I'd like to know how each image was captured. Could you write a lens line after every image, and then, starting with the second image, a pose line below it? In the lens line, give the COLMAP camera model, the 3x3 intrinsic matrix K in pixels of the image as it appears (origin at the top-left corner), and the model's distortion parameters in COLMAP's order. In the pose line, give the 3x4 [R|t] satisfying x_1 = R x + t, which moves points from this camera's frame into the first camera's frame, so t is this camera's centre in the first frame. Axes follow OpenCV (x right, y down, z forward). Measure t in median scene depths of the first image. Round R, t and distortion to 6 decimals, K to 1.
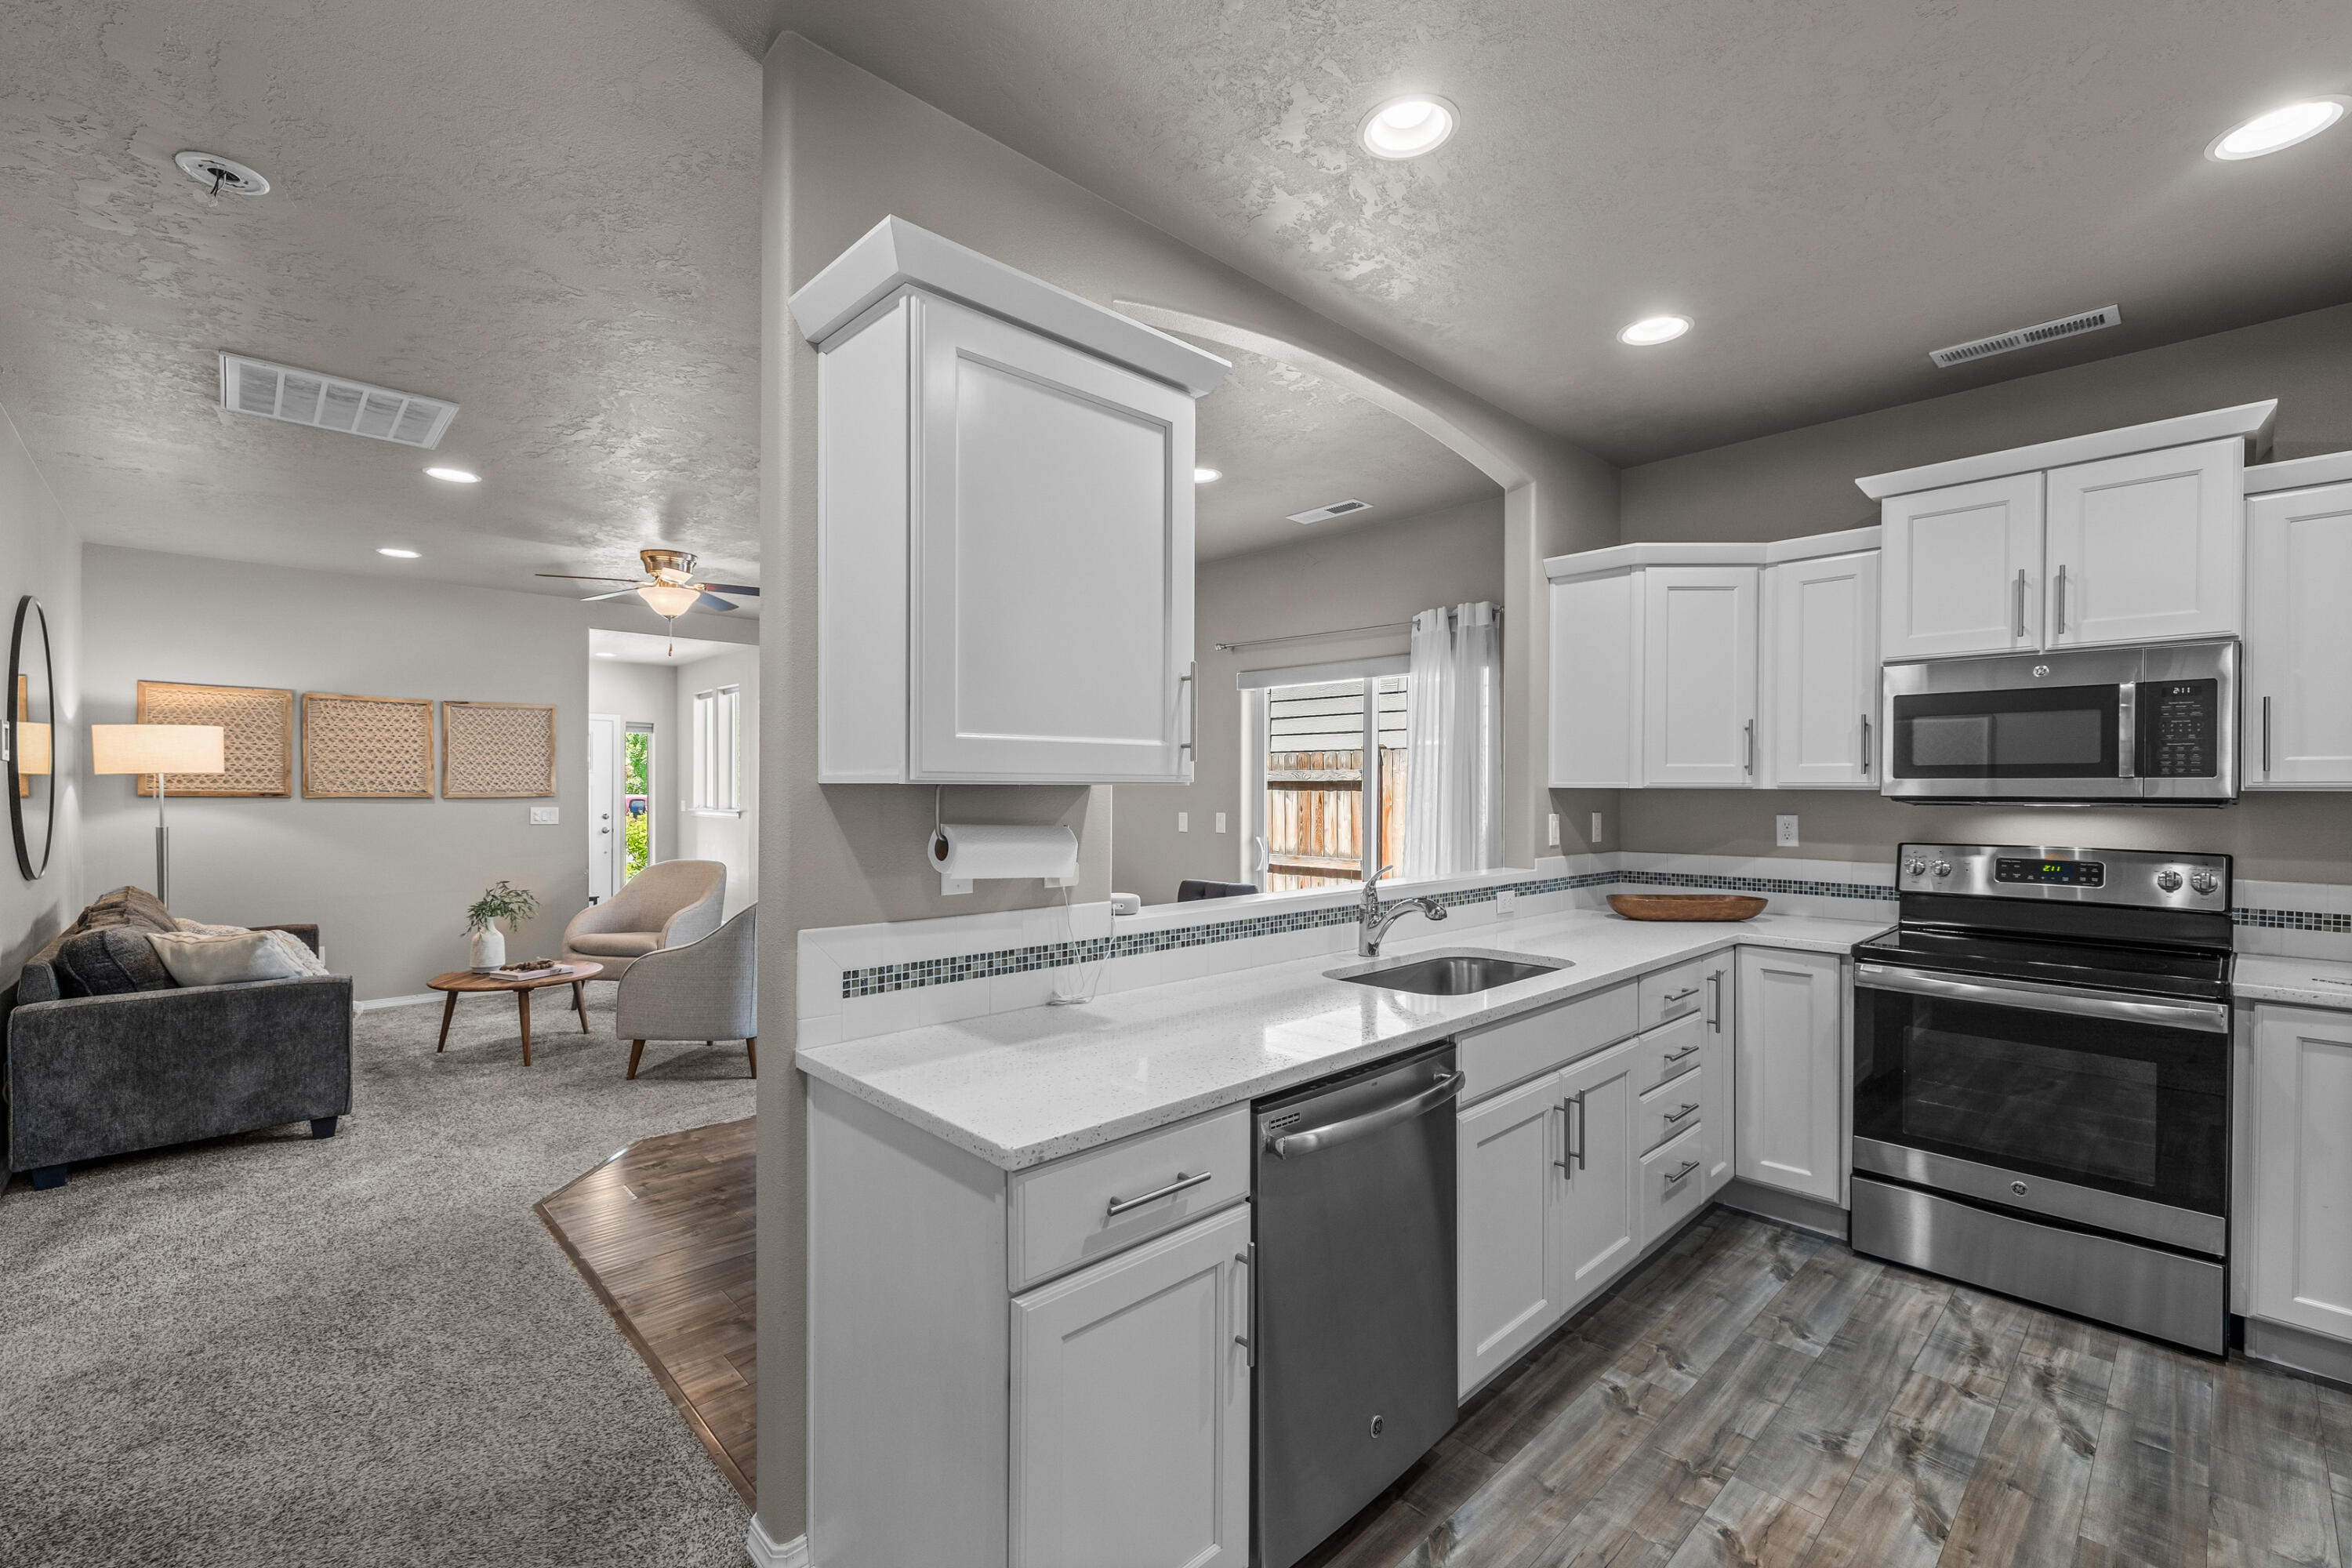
lens RADIAL K [[1001.9, 0, 1176.0], [0, 1001.9, 784.0], [0, 0, 1]] dist [0.000628, 0.000146]
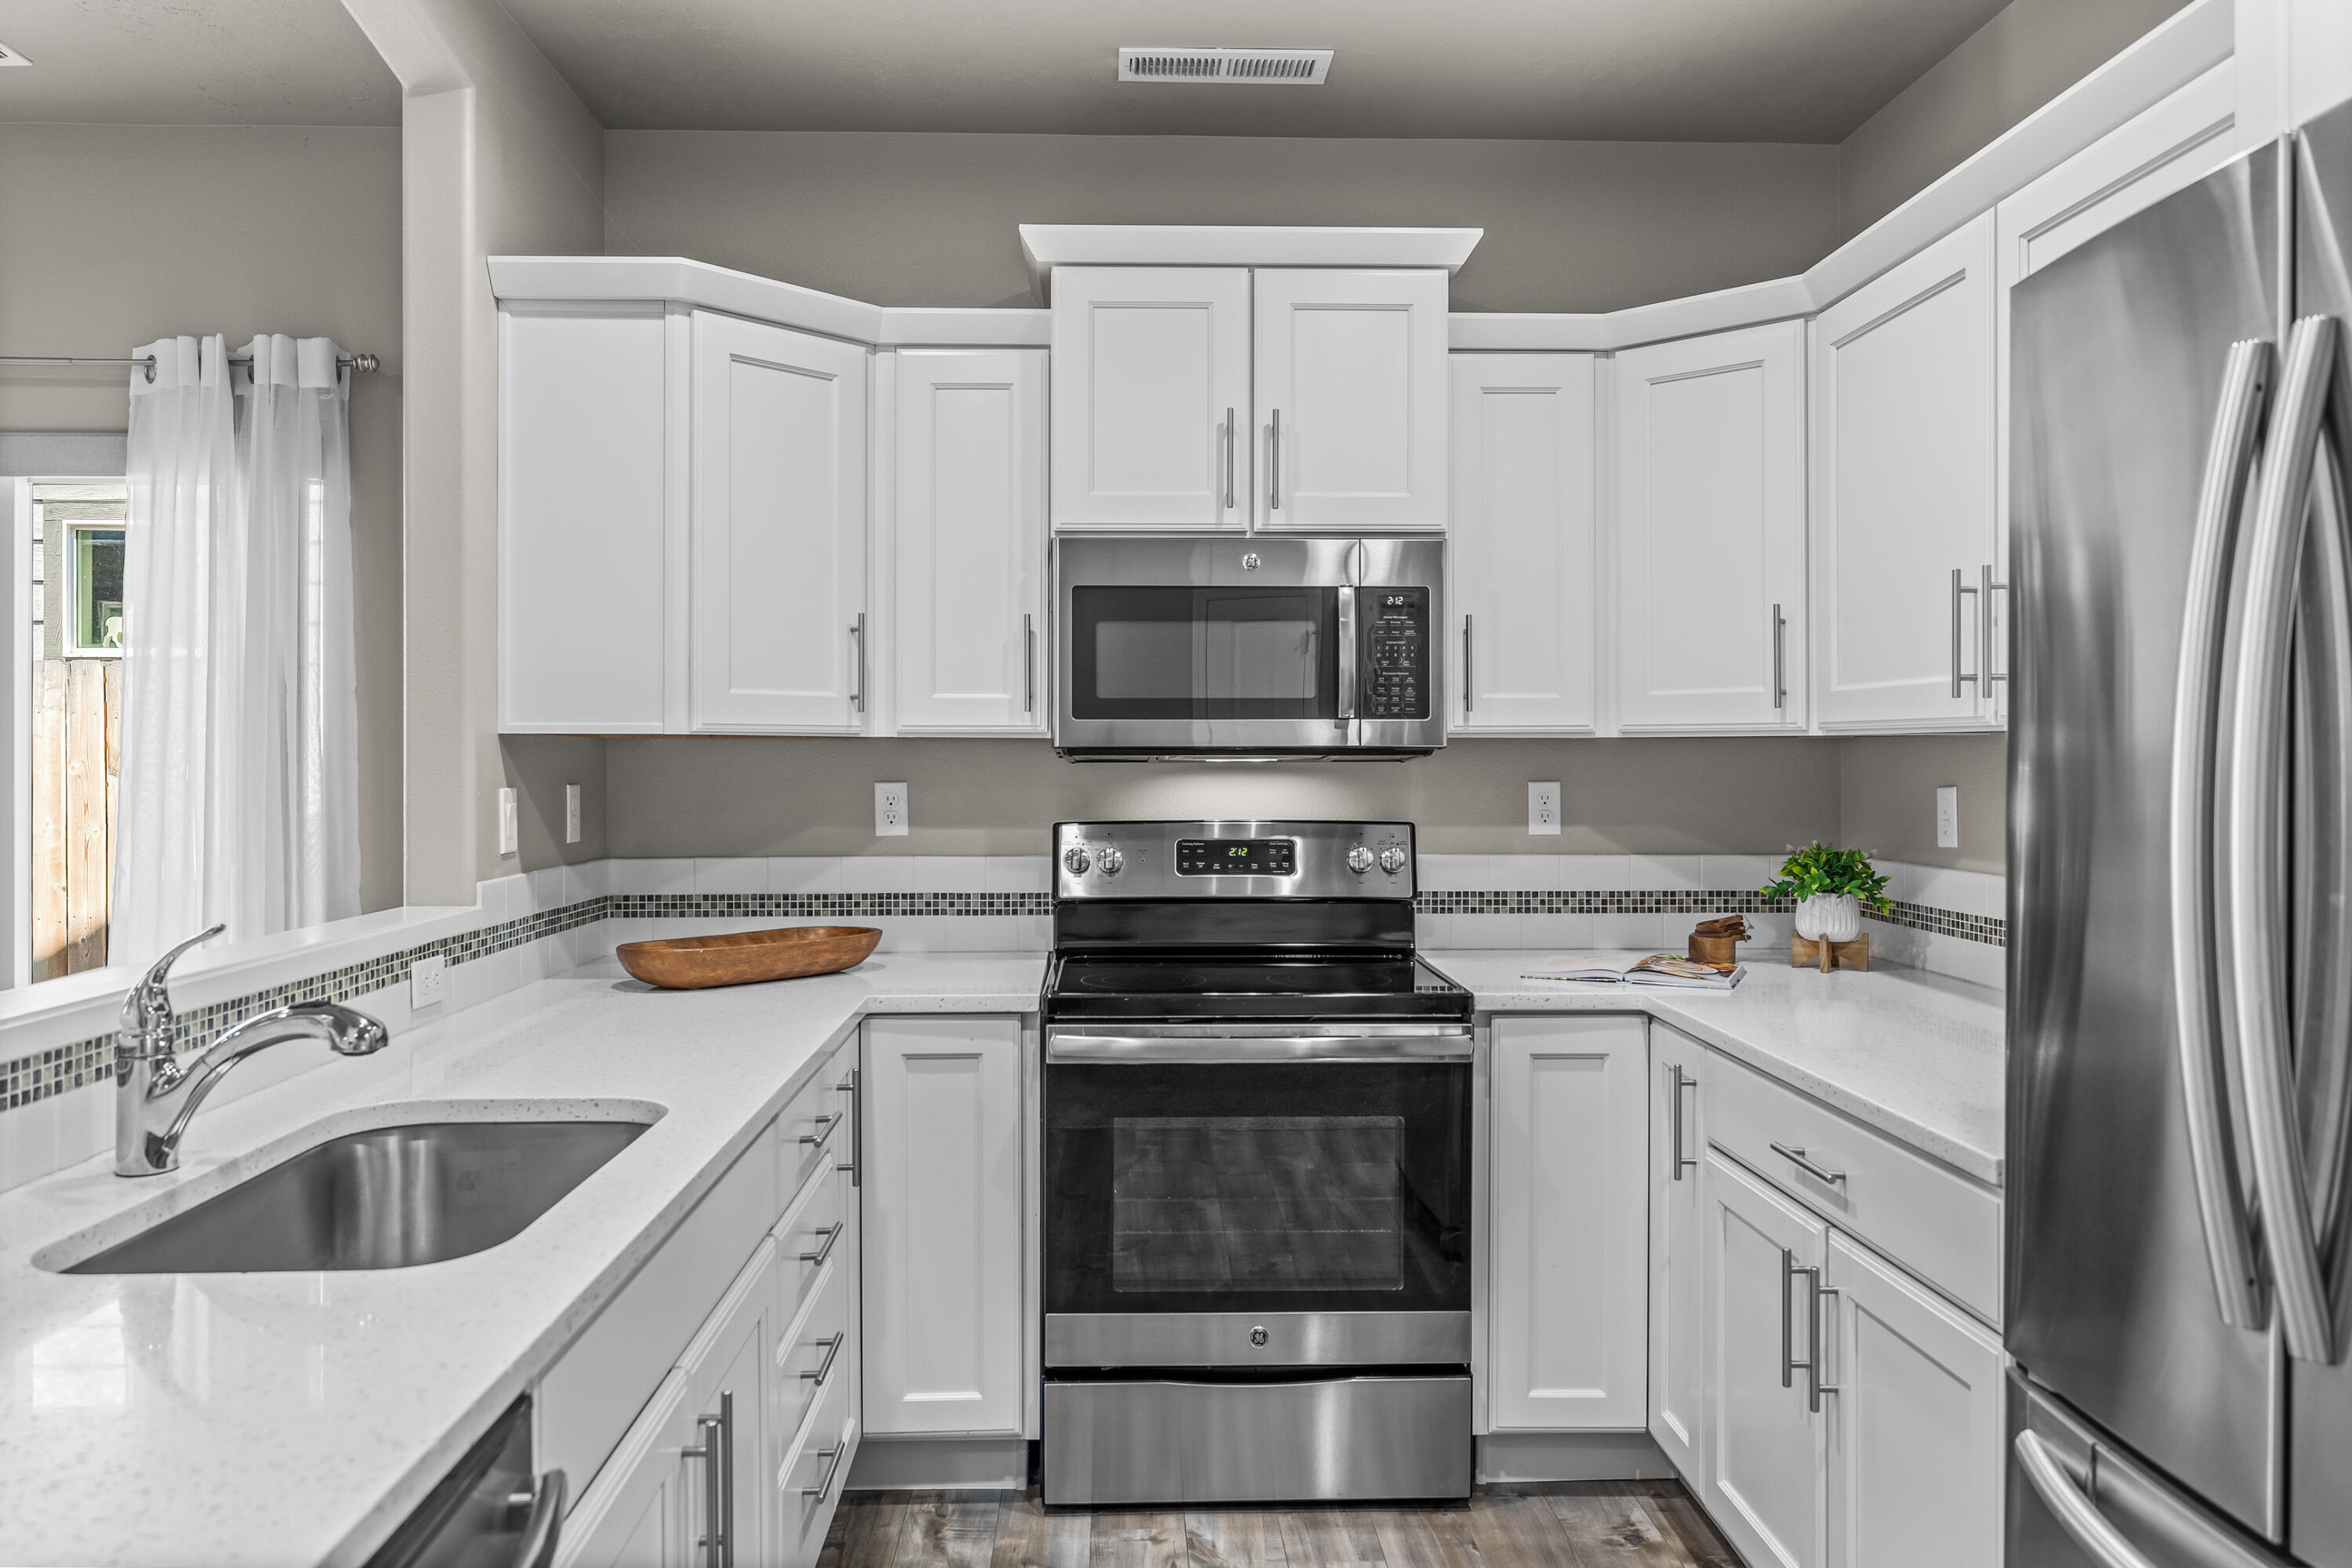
lens RADIAL K [[1667.0, 0, 1180.8], [0, 1667.0, 753.3], [0, 0, 1]] dist [-0.002358, -0.001209]
pose [[0.658032, -0.001749, 0.752988, -0.018640], [0.000279, 0.999998, 0.002079, 0.014447], [-0.752990, -0.001158, 0.658031, 0.282891]]
